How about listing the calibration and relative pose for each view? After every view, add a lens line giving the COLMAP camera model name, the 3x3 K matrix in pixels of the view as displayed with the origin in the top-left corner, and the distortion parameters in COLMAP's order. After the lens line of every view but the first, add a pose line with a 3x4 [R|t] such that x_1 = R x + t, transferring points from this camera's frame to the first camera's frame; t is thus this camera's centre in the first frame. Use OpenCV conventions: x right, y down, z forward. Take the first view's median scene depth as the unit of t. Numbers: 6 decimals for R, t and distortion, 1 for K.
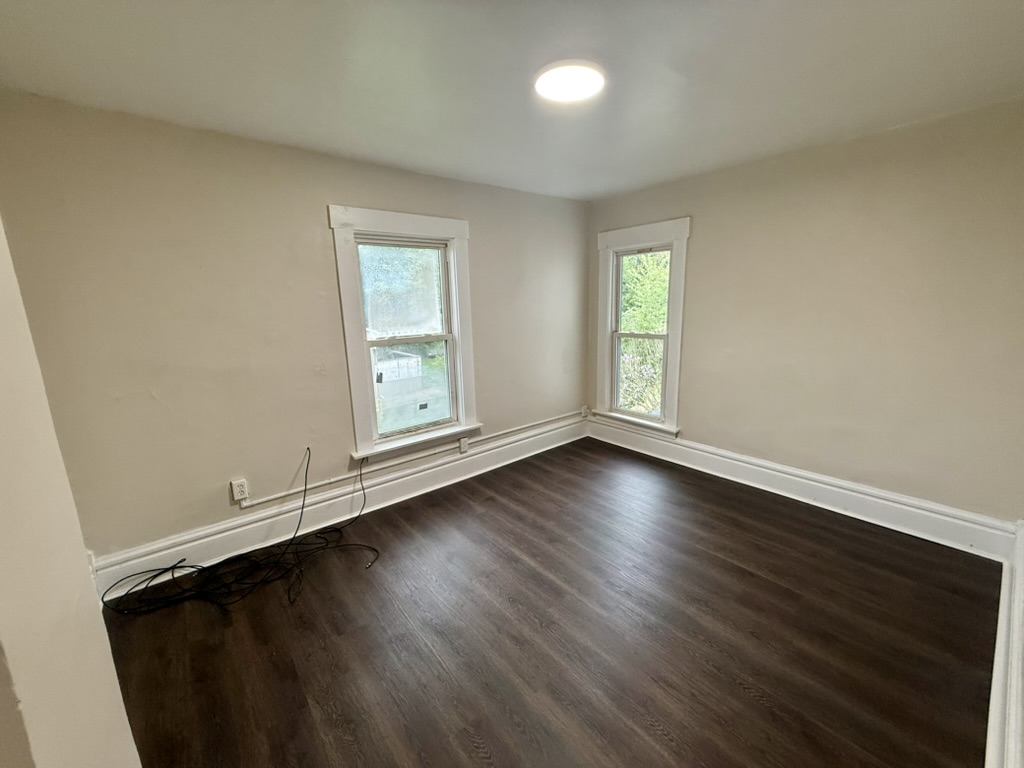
lens RADIAL K [[408.8, 0, 508.0], [0, 408.8, 384.8], [0, 0, 1]] dist [-0.001238, 0.000054]
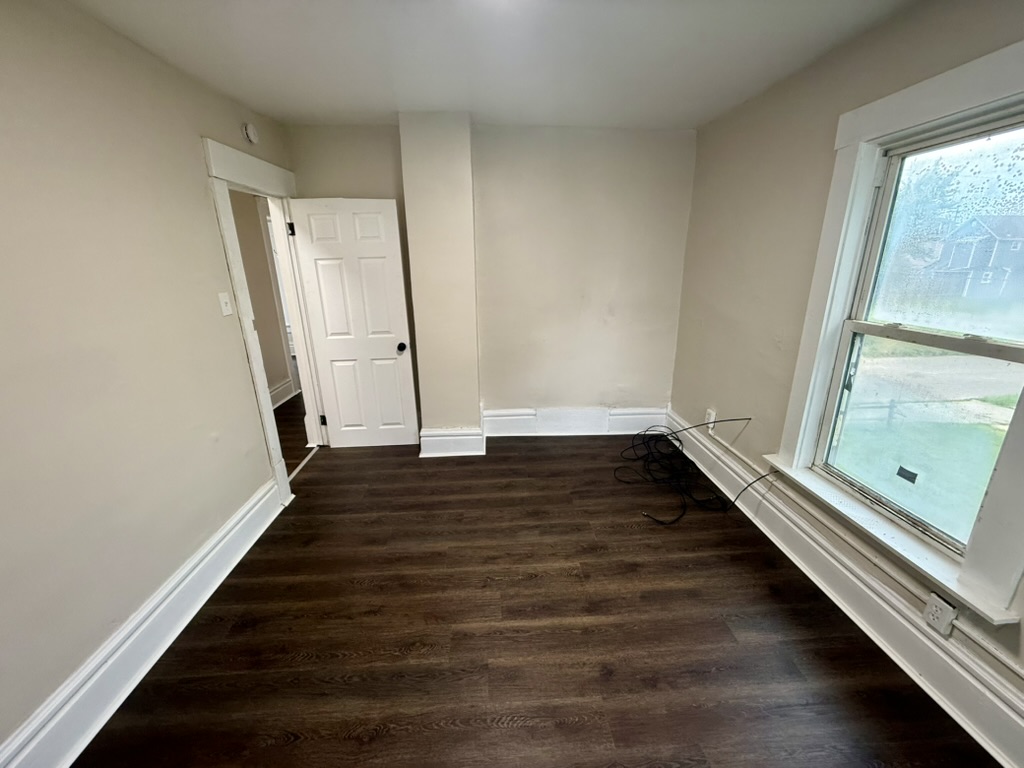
lens RADIAL K [[408.8, 0, 508.0], [0, 408.8, 384.8], [0, 0, 1]] dist [-0.001238, 0.000054]
pose [[-0.590370, 0.273039, -0.759548, 0.574212], [-0.132354, 0.895557, 0.424805, -0.258497], [0.796207, 0.351322, -0.492572, 1.093808]]
